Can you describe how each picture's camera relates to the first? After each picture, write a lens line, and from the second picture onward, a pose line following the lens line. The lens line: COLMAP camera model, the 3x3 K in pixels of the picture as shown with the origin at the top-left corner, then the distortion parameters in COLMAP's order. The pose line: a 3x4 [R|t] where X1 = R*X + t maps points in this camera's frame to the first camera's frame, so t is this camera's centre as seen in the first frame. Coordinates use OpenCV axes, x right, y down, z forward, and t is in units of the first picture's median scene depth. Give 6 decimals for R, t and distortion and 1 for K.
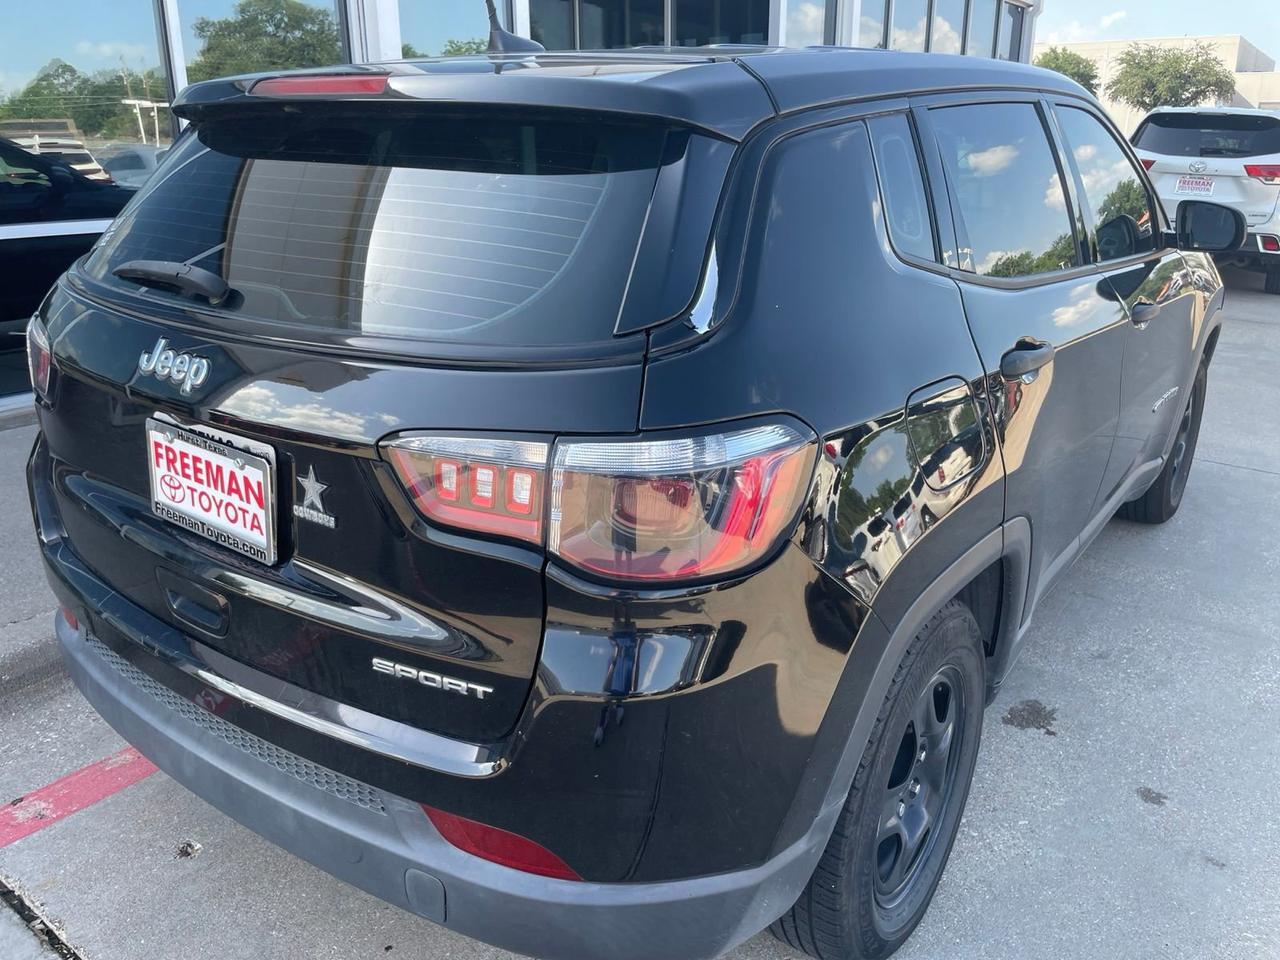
lens RADIAL K [[1008.1, 0, 640.0], [0, 1008.1, 480.0], [0, 0, 1]] dist [0.081528, -0.004758]
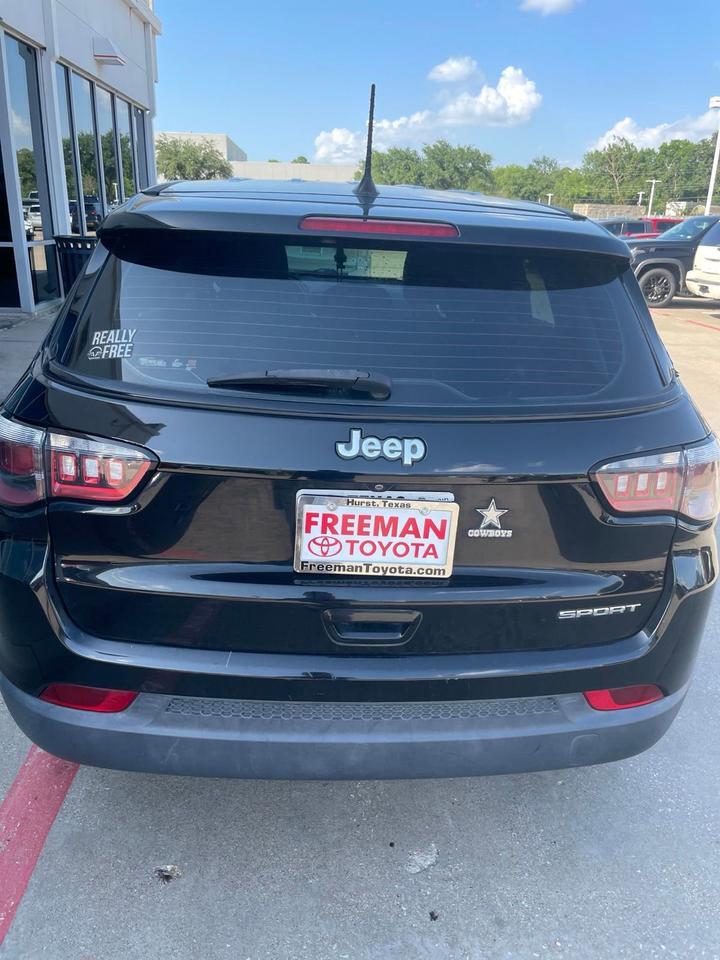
lens RADIAL K [[756.1, 0, 360.0], [0, 756.1, 480.0], [0, 0, 1]] dist [0.081528, -0.004758]
pose [[0.754924, -0.184774, 0.629244, -1.045218], [0.172784, 0.981627, 0.080954, -0.147590], [-0.632642, 0.047609, 0.772980, 0.254407]]
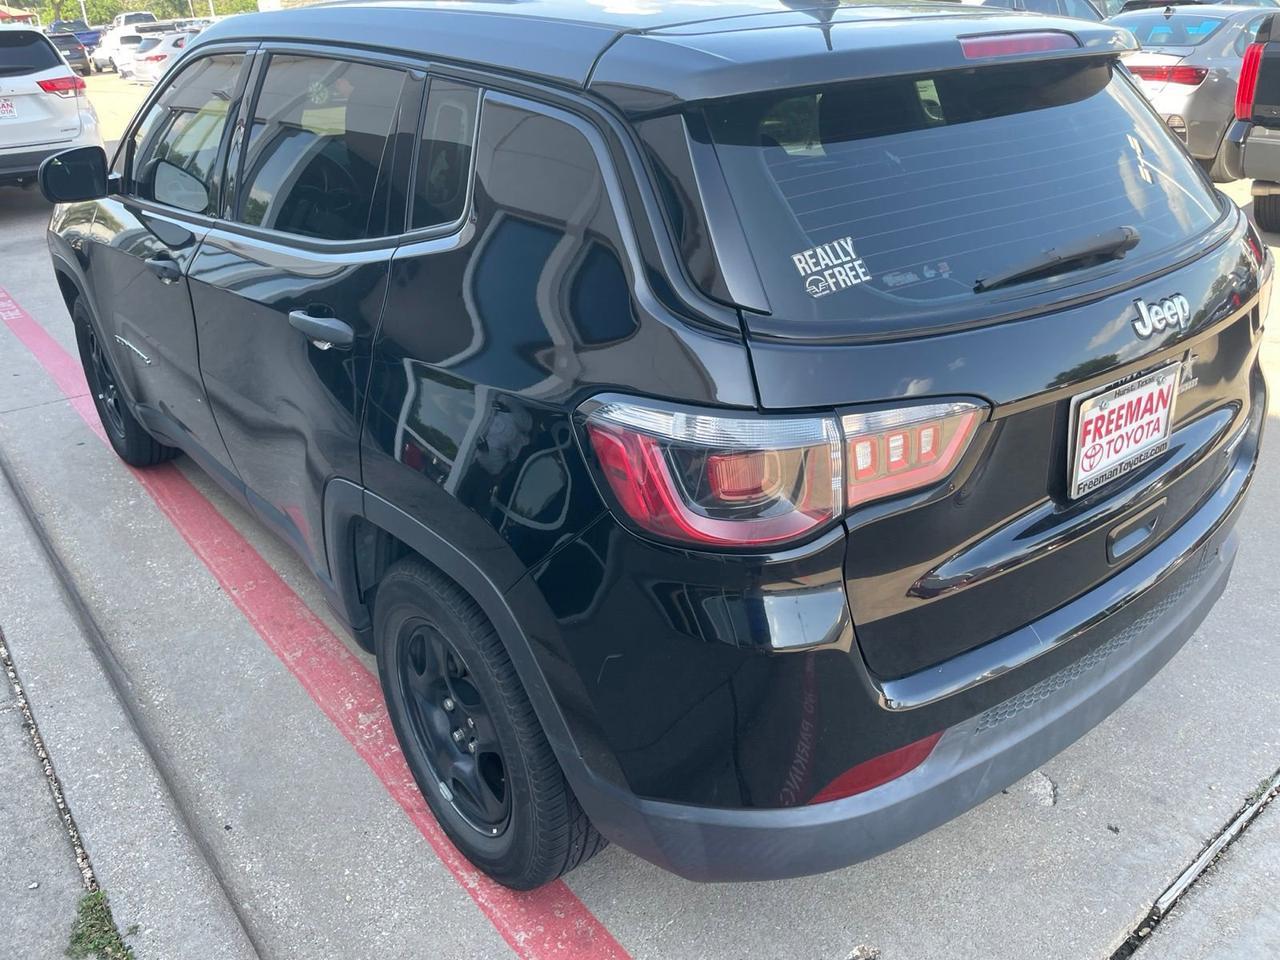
lens RADIAL K [[1008.1, 0, 640.0], [0, 1008.1, 480.0], [0, 0, 1]] dist [0.081528, -0.004758]
pose [[0.217359, -0.412828, 0.884493, -1.528425], [0.355064, 0.877519, 0.322318, -0.479872], [-0.909222, 0.243993, 0.337317, 1.121034]]
